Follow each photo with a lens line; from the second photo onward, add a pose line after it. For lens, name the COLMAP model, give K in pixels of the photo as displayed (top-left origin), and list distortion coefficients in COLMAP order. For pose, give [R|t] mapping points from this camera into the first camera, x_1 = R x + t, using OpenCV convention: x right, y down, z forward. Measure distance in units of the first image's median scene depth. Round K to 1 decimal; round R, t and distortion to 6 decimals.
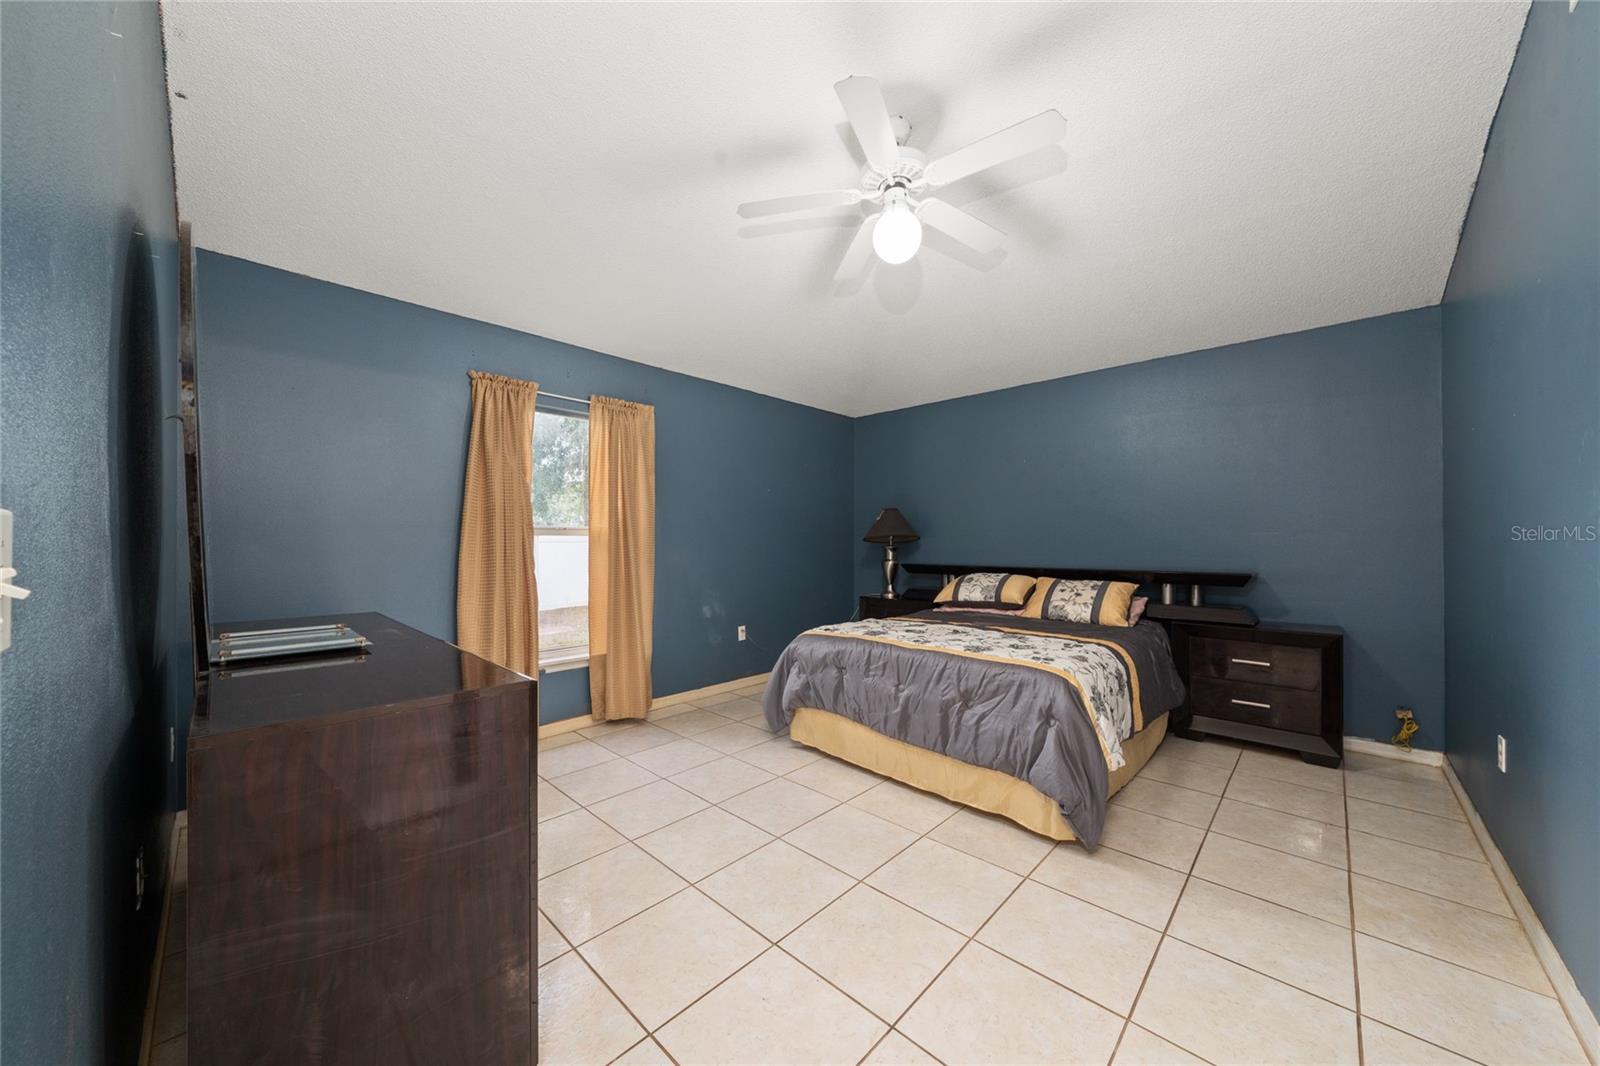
lens RADIAL K [[557.2, 0, 798.5], [0, 557.2, 540.8], [0, 0, 1]] dist [-0.000896, 0.000810]
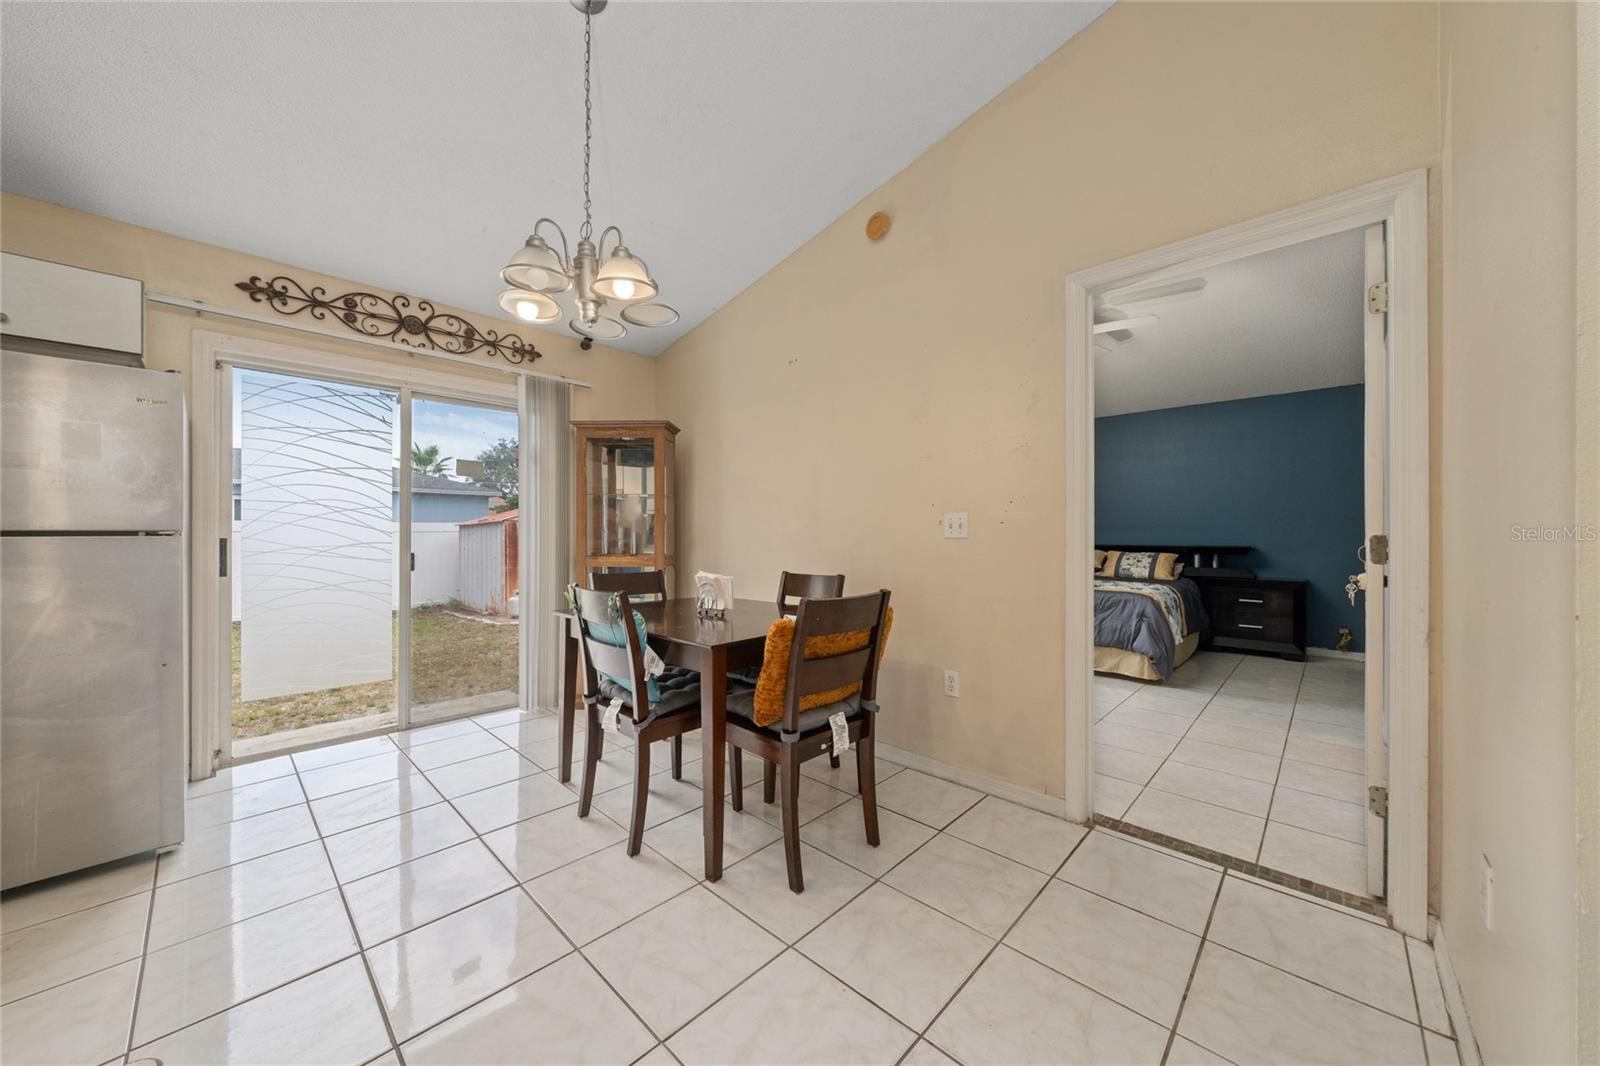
lens RADIAL K [[557.2, 0, 793.7], [0, 557.2, 531.6], [0, 0, 1]] dist [-0.000896, 0.000810]
pose [[0.999926, 0.000873, -0.012112, -0.471148], [-0.000854, 0.999998, 0.001551, 0.013419], [0.012113, -0.001541, 0.999925, -0.602710]]
